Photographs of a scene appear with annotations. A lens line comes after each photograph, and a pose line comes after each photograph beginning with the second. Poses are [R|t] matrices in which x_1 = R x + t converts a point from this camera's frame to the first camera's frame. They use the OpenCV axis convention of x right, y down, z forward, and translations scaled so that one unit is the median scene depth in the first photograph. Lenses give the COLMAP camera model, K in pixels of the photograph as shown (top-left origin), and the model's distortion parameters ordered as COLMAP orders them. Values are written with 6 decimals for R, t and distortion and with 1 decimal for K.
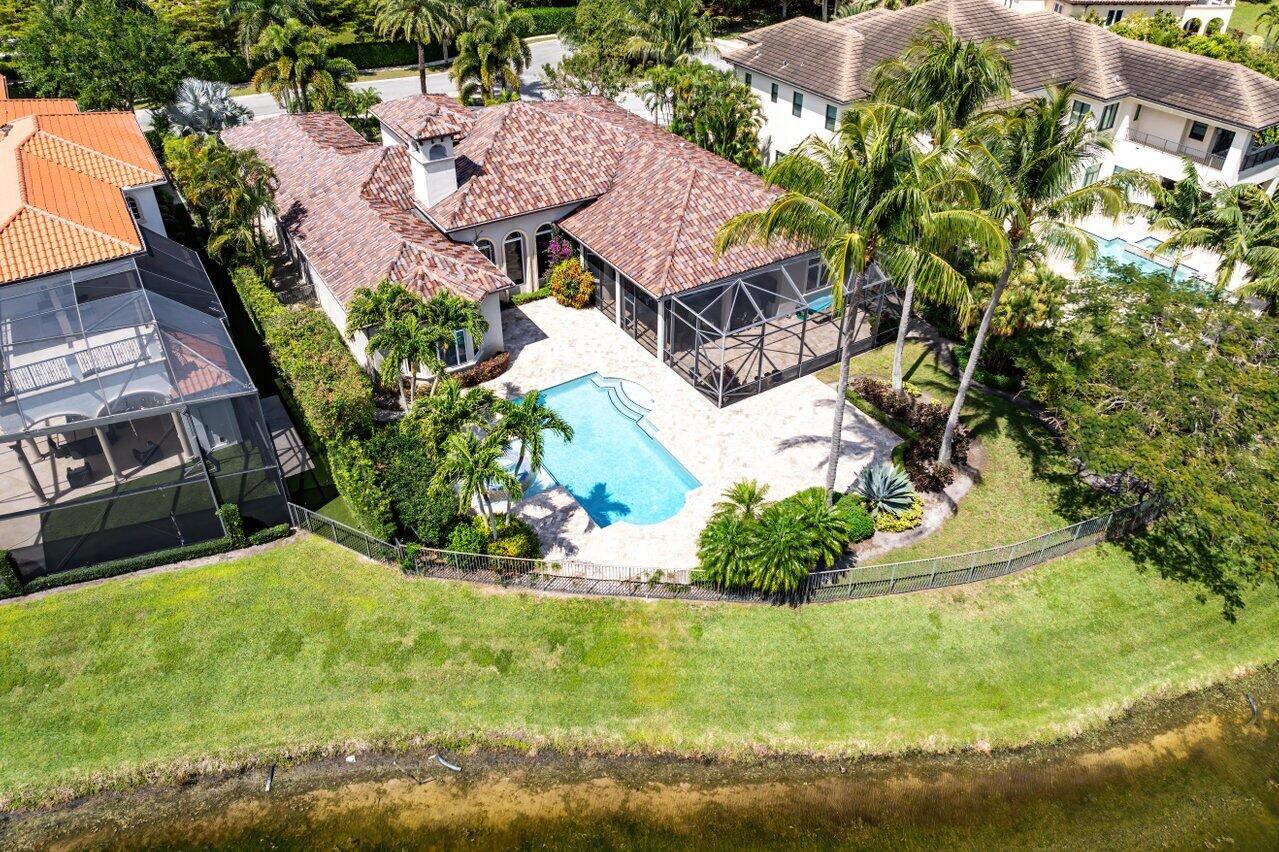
lens RADIAL K [[932.4, 0, 637.8], [0, 932.4, 397.5], [0, 0, 1]] dist [-0.022283, -0.001345]
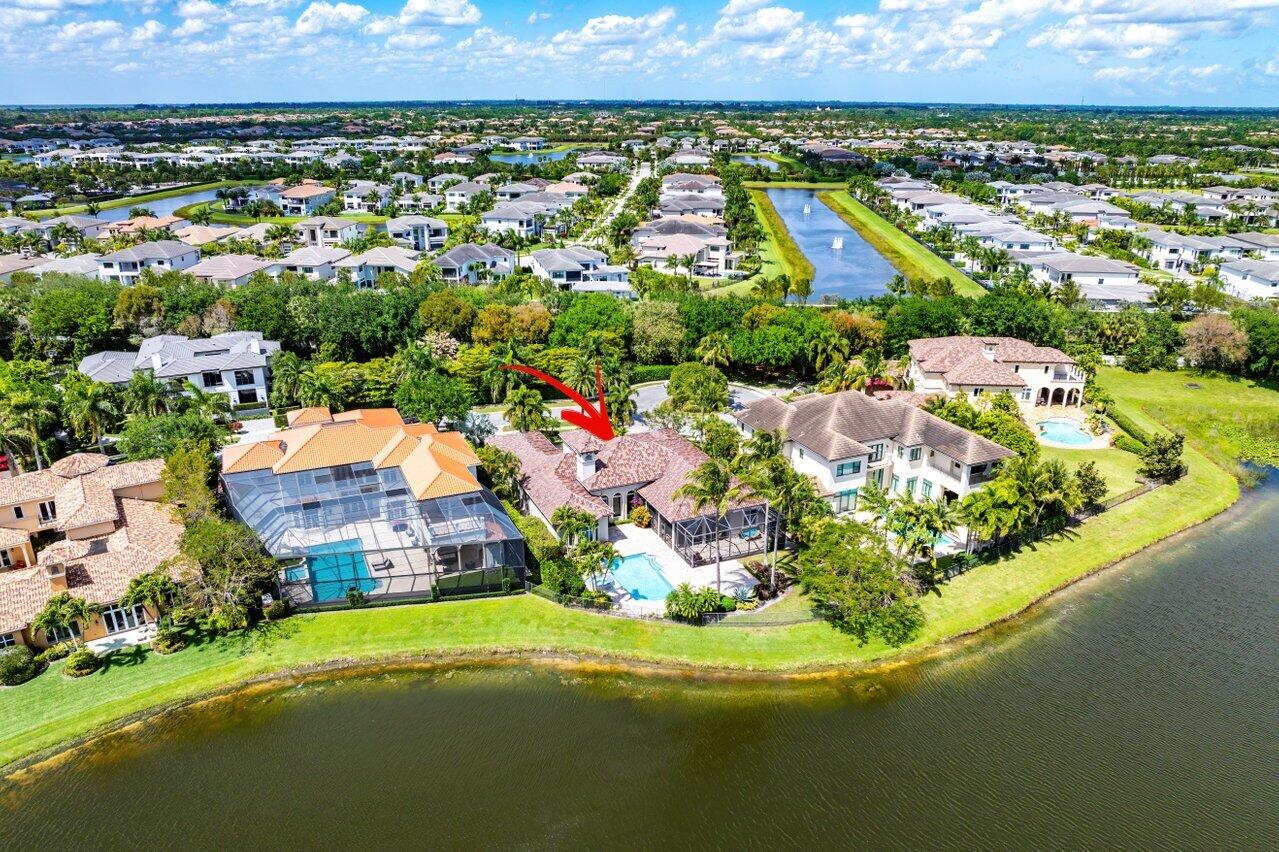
lens RADIAL K [[932.4, 0, 637.8], [0, 932.4, 397.5], [0, 0, 1]] dist [-0.022283, -0.001345]
pose [[0.988810, 0.045101, -0.142199, 0.270581], [-0.084194, 0.955604, -0.282370, 0.282048], [0.123151, 0.291183, 0.948708, -1.447556]]
